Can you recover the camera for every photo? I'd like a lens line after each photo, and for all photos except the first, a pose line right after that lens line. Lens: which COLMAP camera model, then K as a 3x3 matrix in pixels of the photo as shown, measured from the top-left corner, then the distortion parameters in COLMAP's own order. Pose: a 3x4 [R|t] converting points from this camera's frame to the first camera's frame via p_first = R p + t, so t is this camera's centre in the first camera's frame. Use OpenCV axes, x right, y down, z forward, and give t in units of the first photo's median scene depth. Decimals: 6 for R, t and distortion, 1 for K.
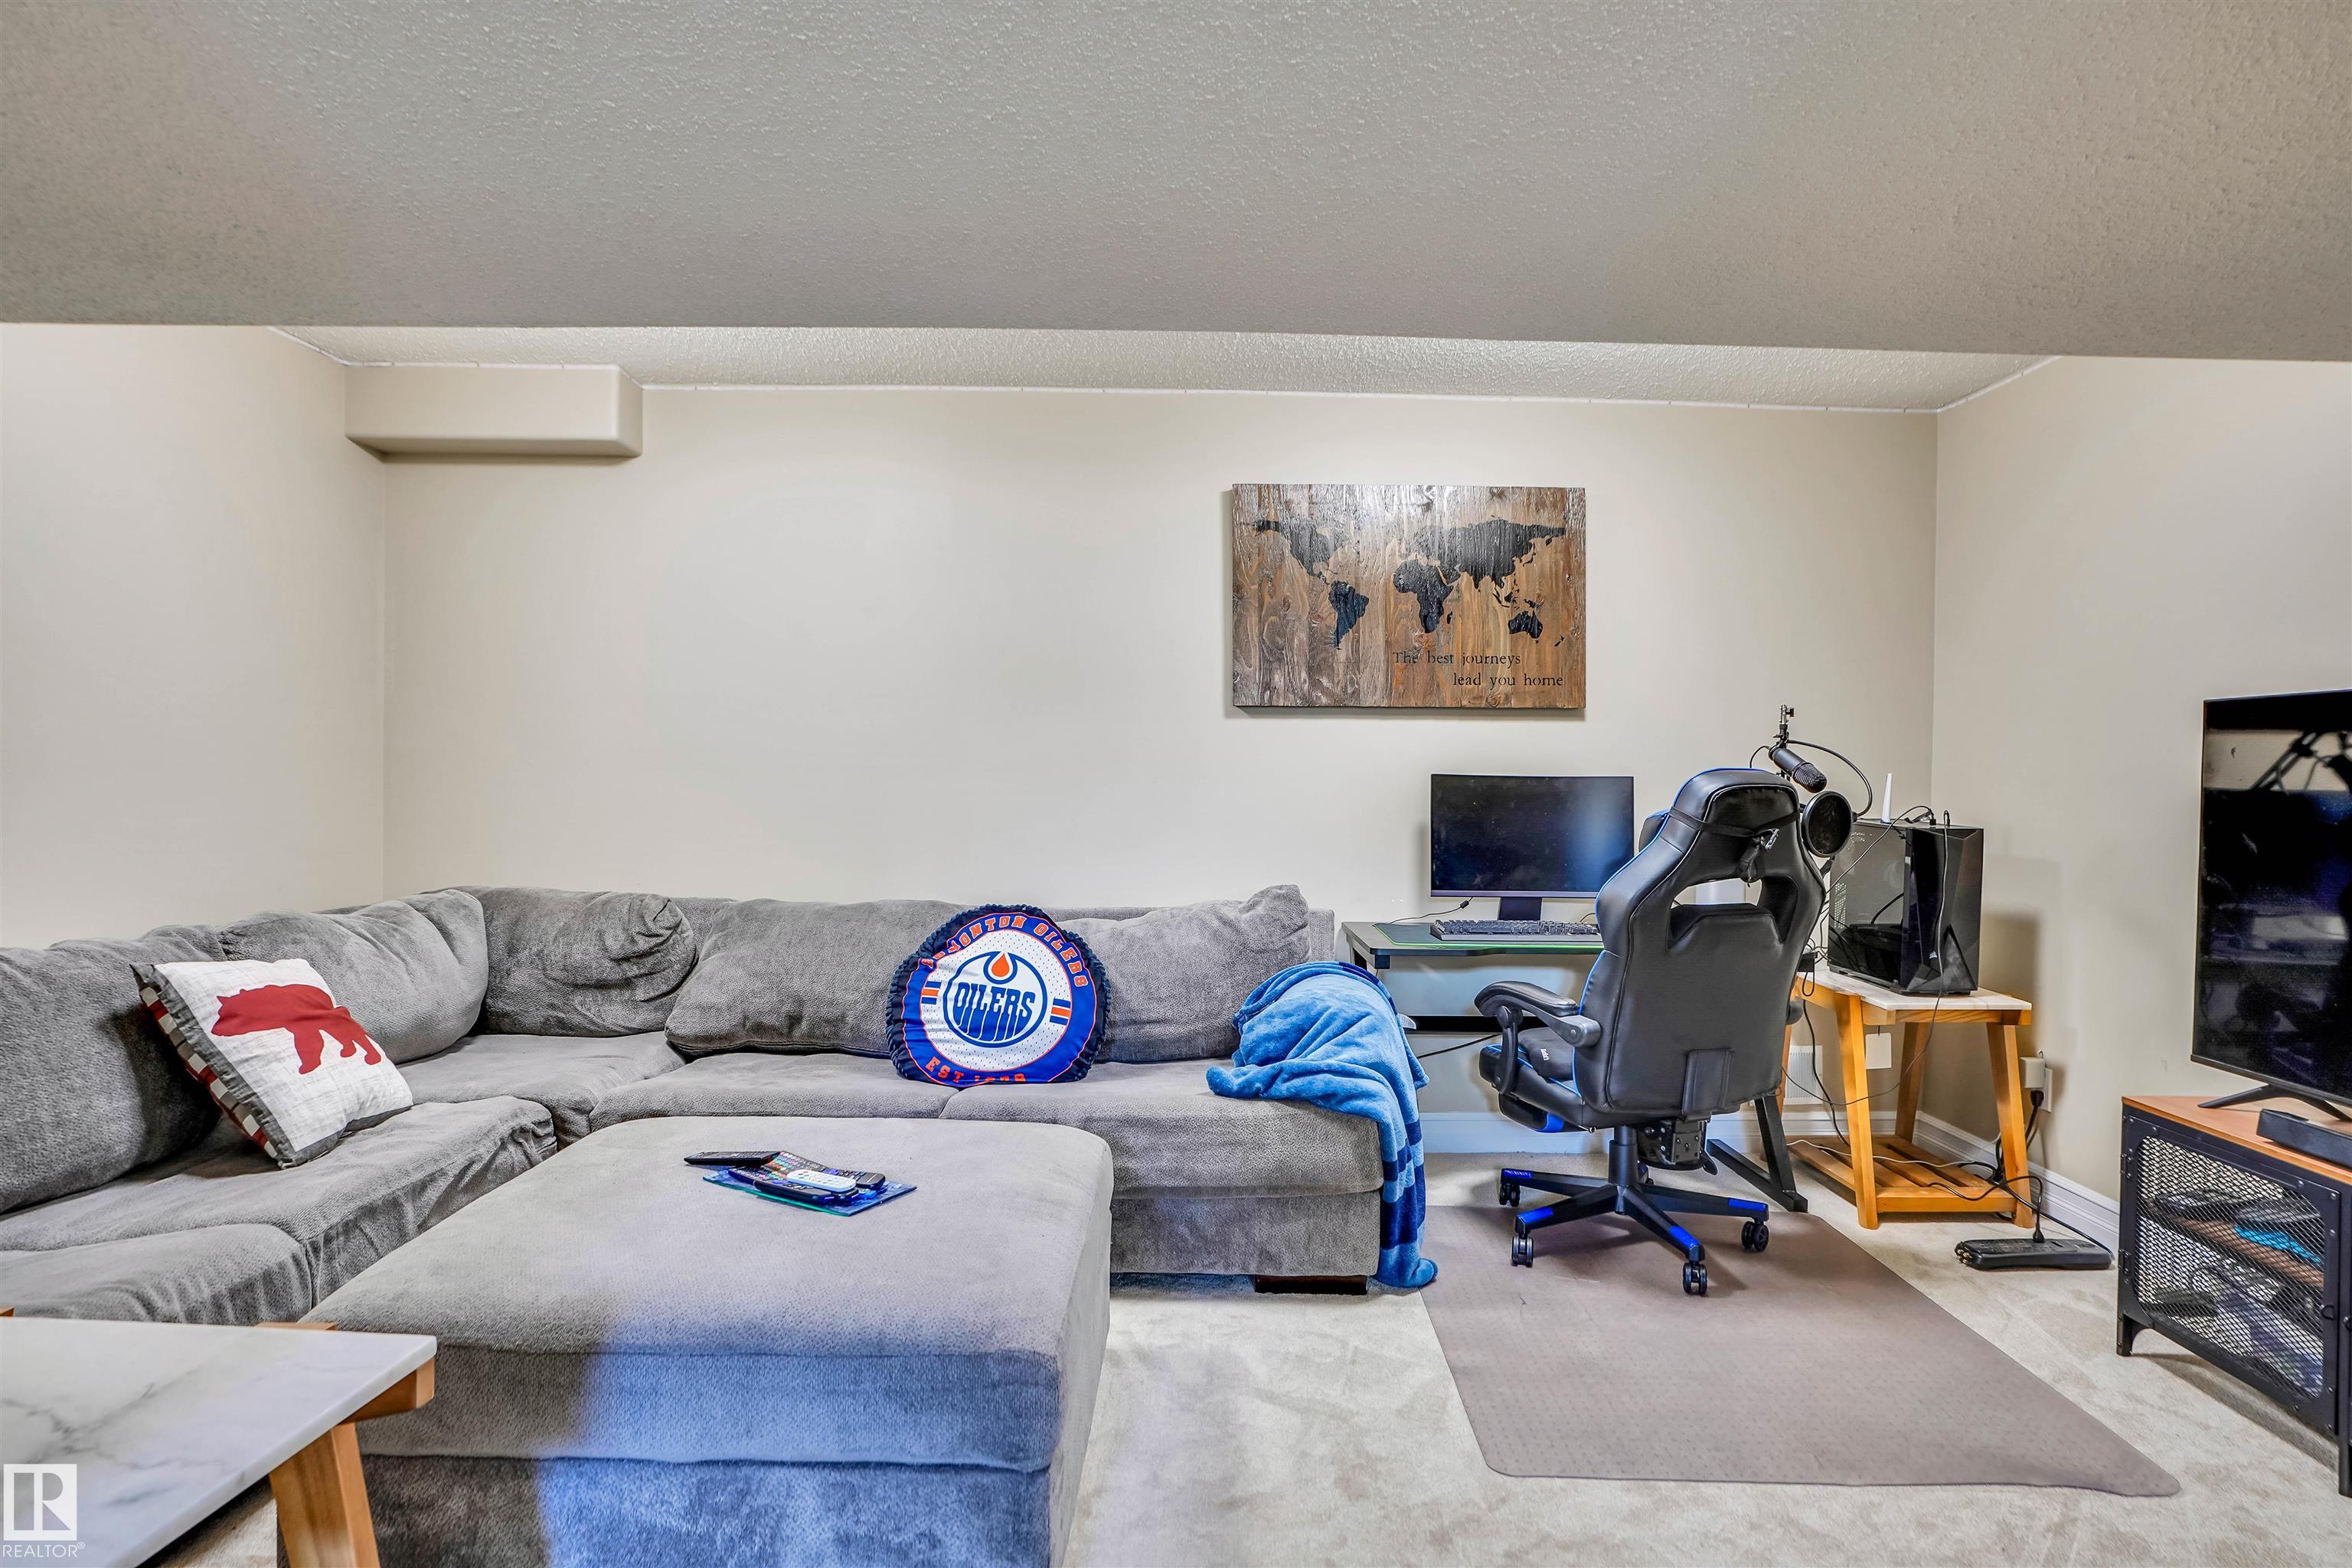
lens RADIAL K [[1274.7, 0, 1166.9], [0, 1274.7, 792.2], [0, 0, 1]] dist [-0.073780, 0.050941]
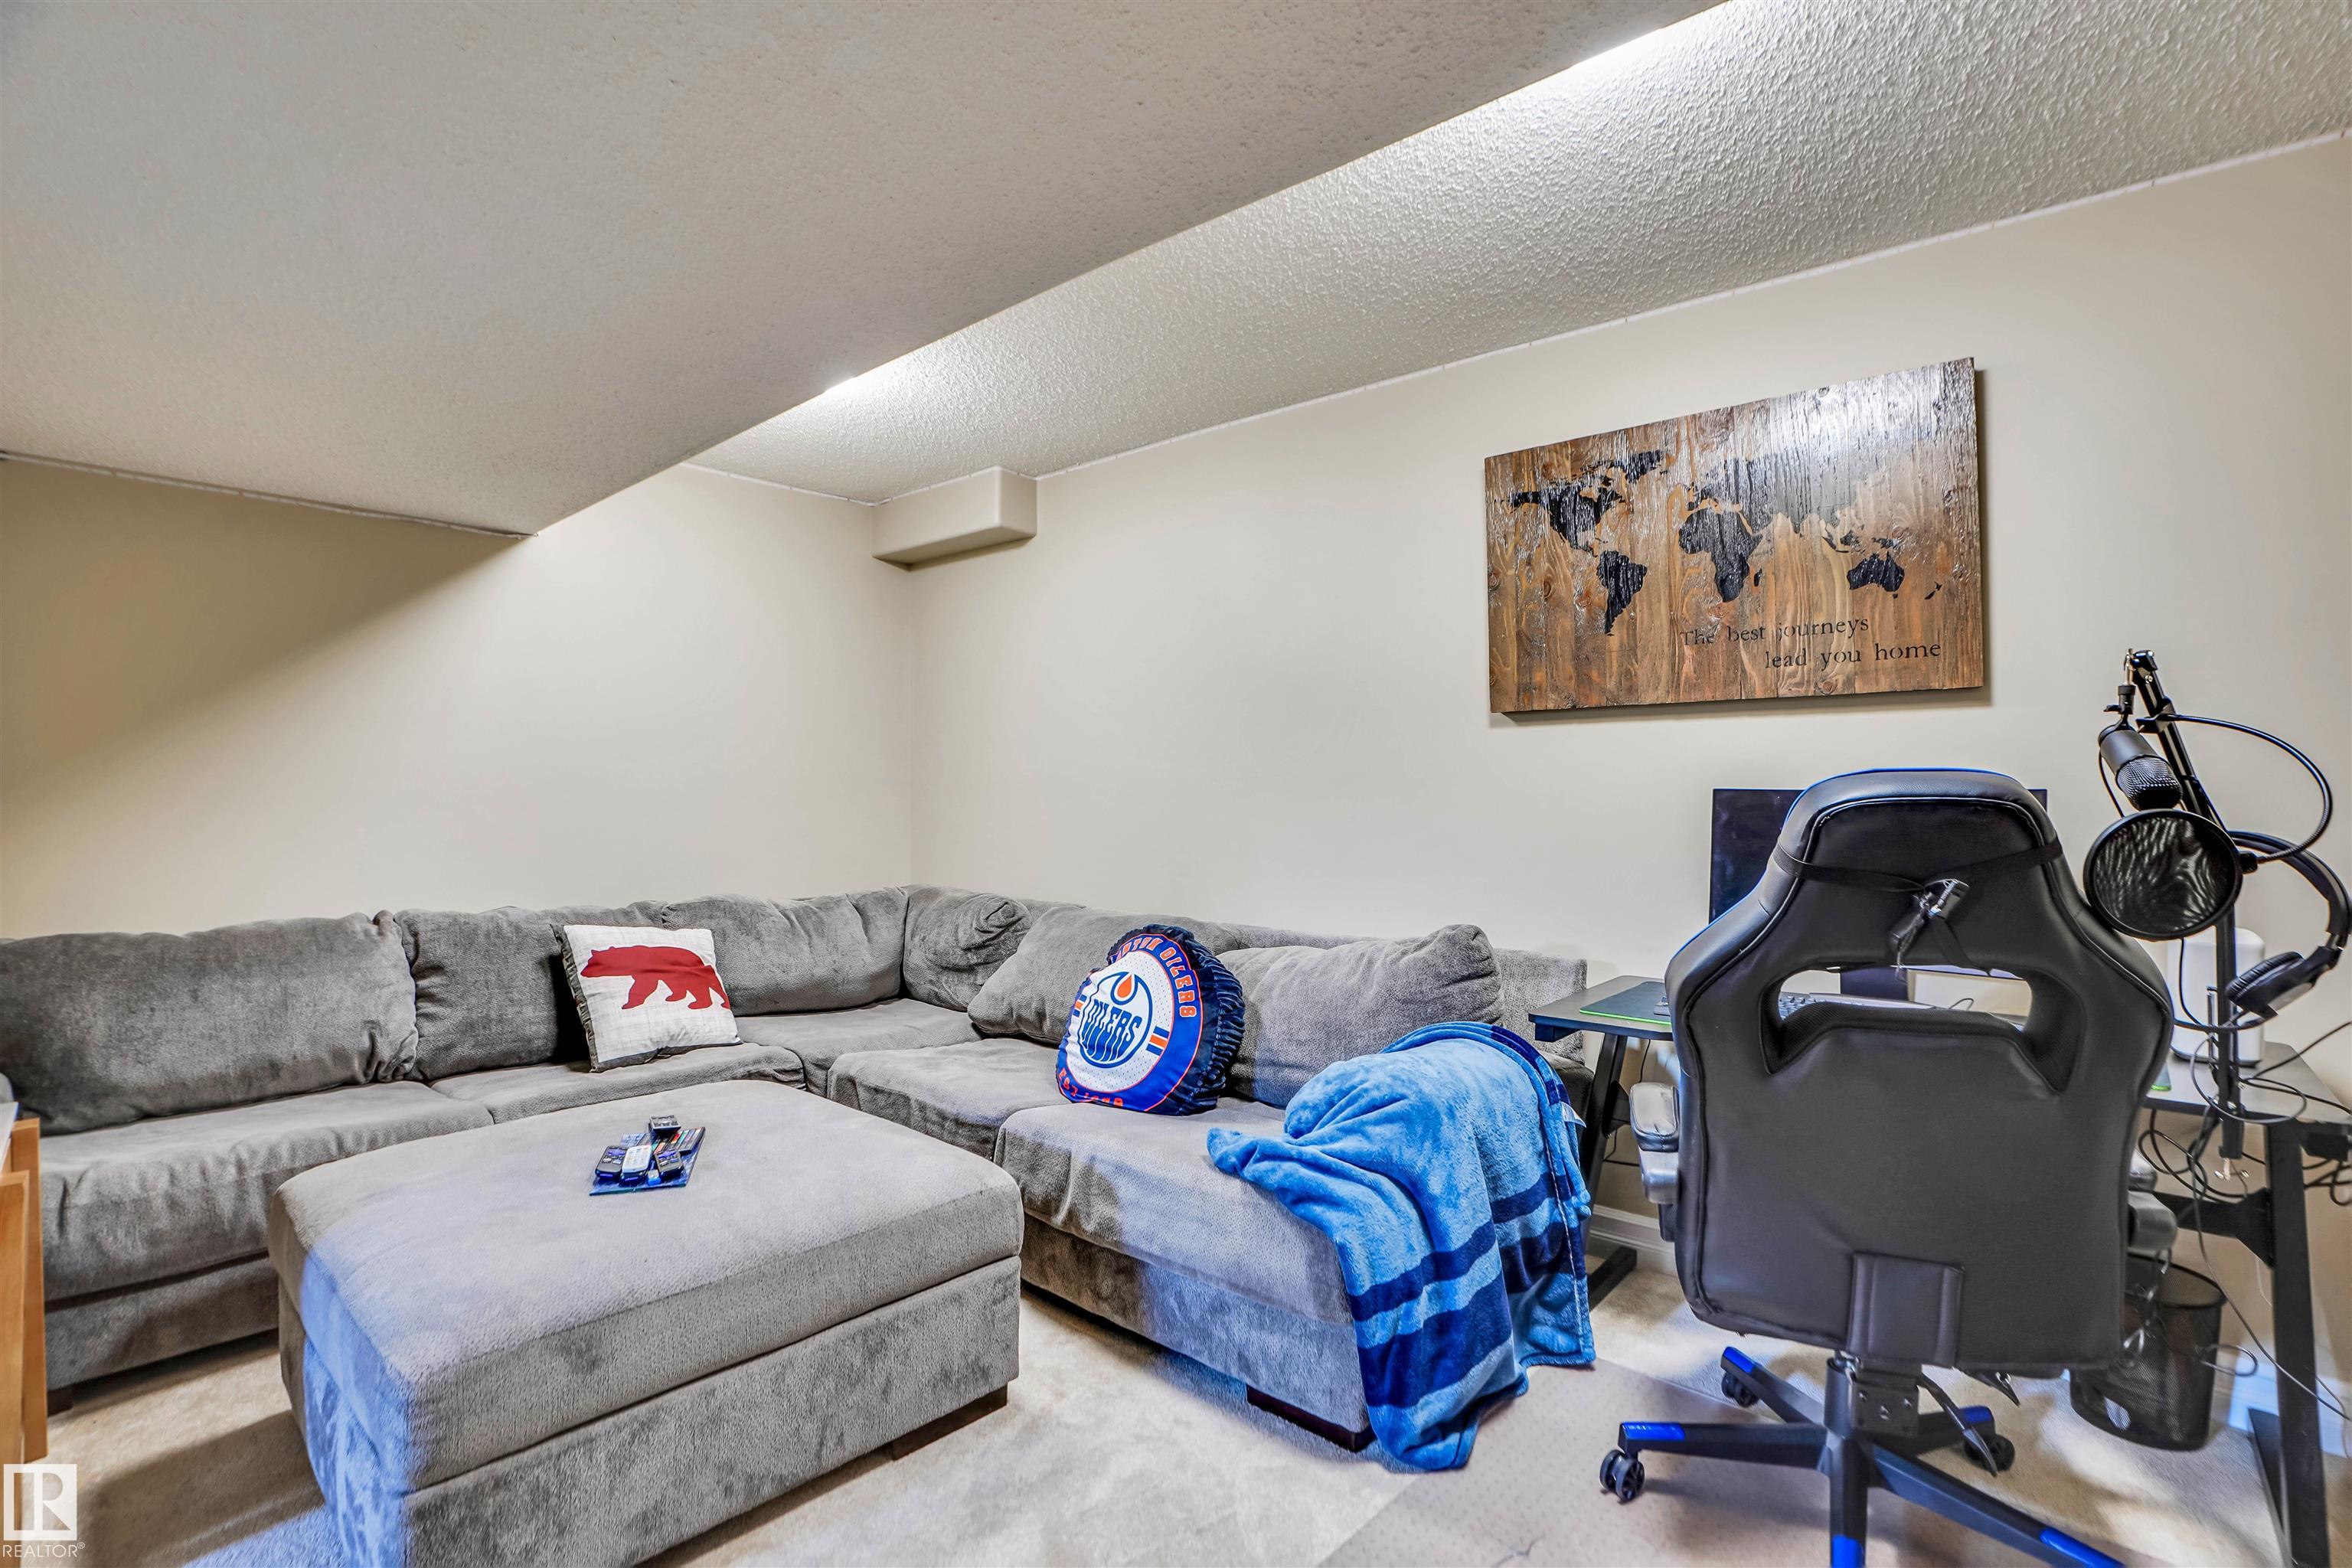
lens RADIAL K [[1095.6, 0, 1188.1], [0, 1095.6, 798.2], [0, 0, 1]] dist [-0.072191, 0.029157]
pose [[0.758081, -0.005789, -0.652135, 0.458461], [-0.001349, 0.999945, -0.010444, -0.002338], [0.652159, 0.008797, 0.758031, 0.374042]]
